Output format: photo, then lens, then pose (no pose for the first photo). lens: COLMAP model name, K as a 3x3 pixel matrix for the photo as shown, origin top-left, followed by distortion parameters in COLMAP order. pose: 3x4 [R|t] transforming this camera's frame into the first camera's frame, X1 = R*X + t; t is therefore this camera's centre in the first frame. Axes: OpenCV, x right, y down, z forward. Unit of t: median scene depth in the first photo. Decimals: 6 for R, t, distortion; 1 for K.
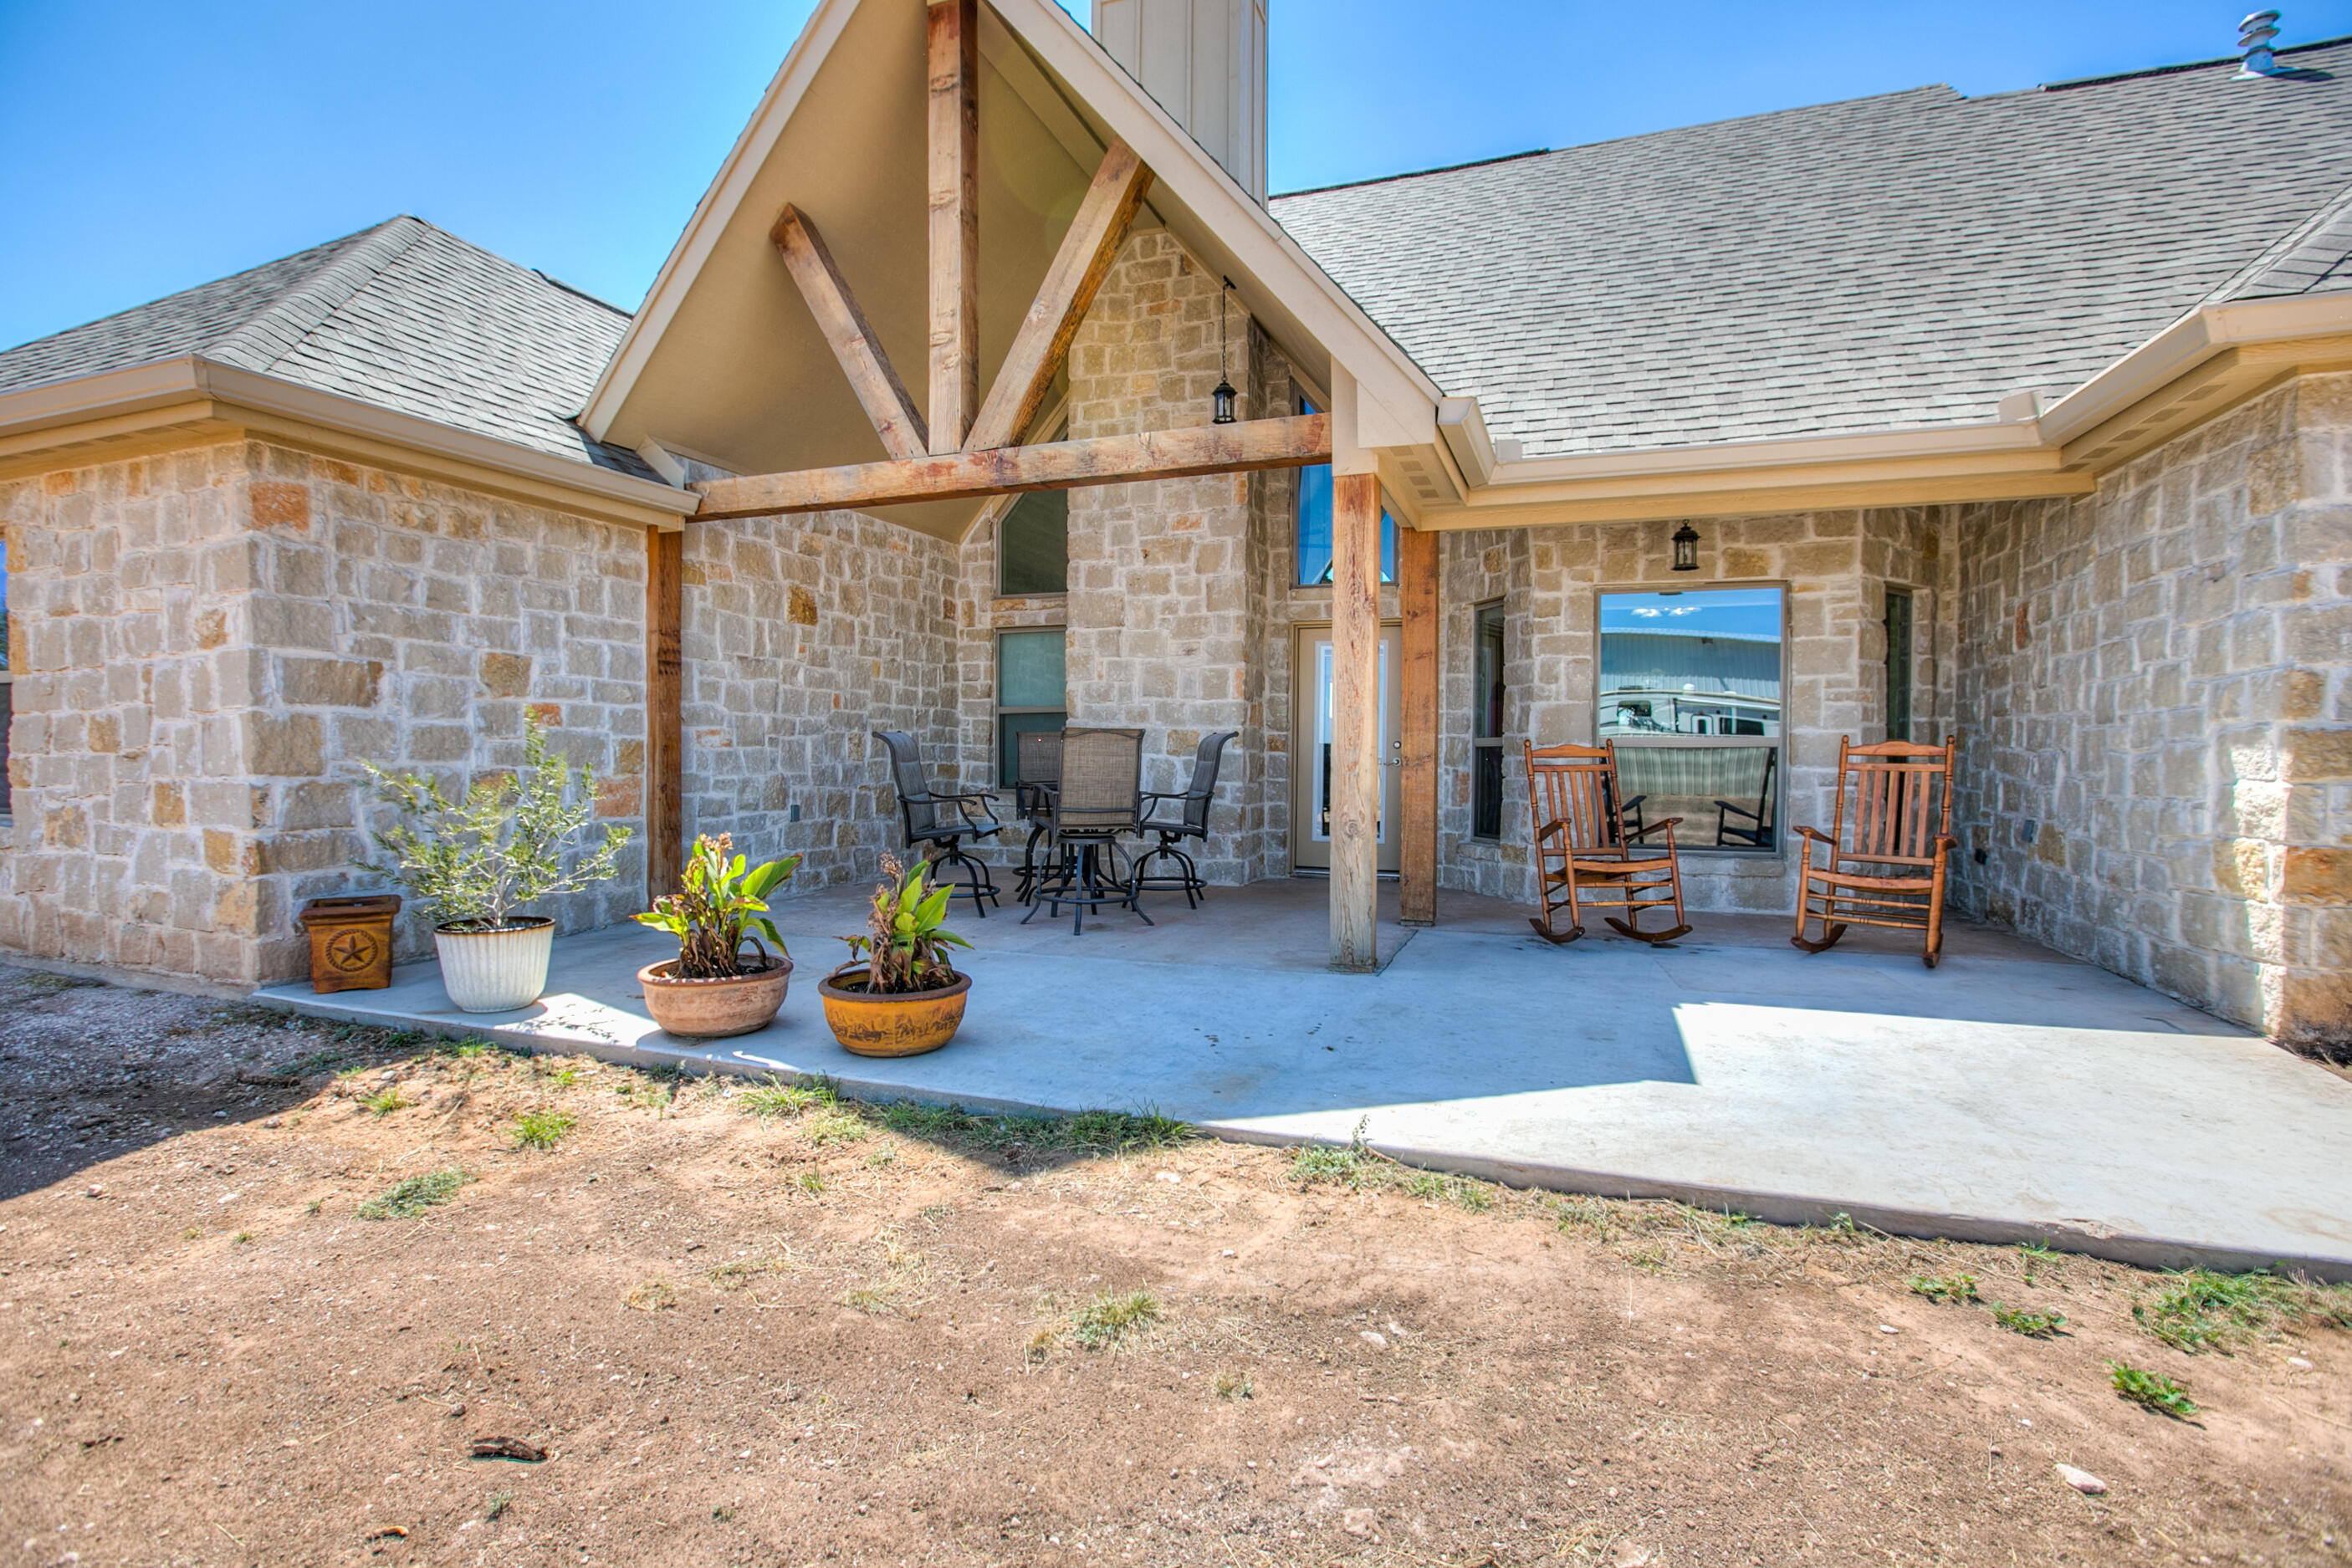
lens RADIAL K [[1062.6, 0, 1178.7], [0, 1062.6, 781.4], [0, 0, 1]] dist [-0.033007, 0.005279]
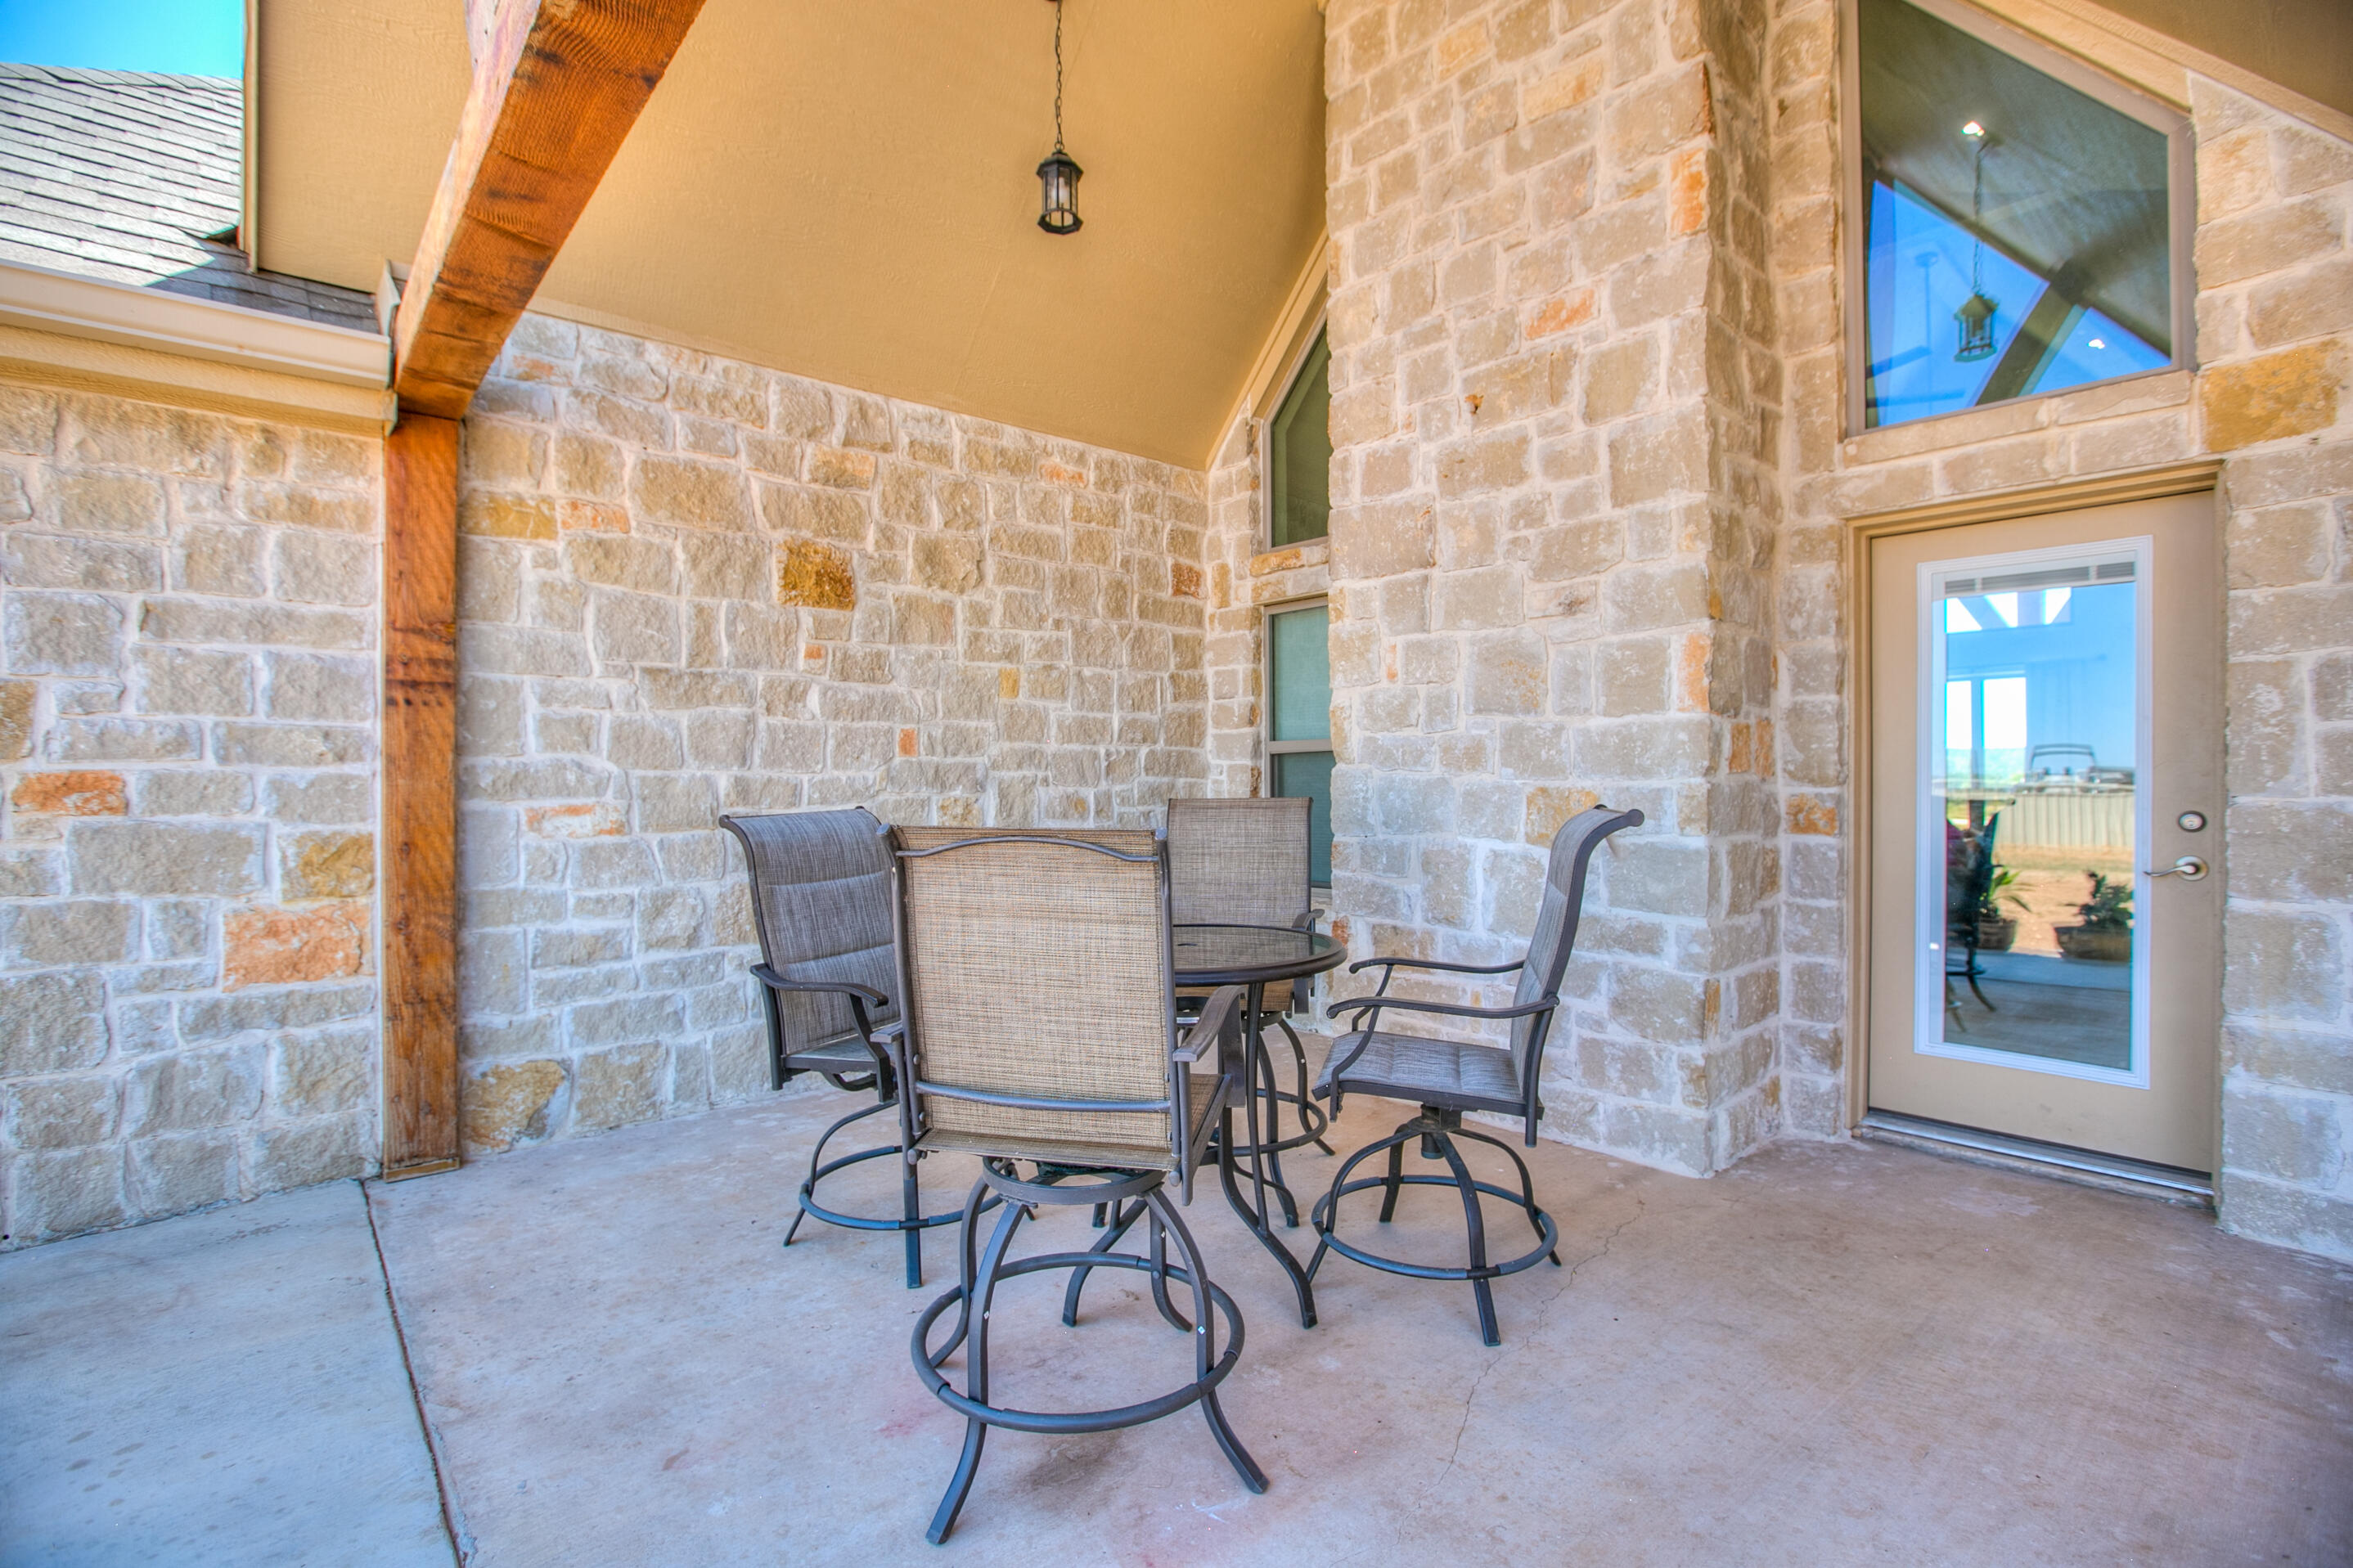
lens RADIAL K [[1063.0, 0, 1188.9], [0, 1063.0, 776.6], [0, 0, 1]] dist [-0.033007, 0.005279]
pose [[0.883113, -0.010658, -0.469039, 0.073604], [-0.003254, 0.999579, -0.028842, -0.040063], [0.469149, 0.026997, 0.882706, 0.550168]]
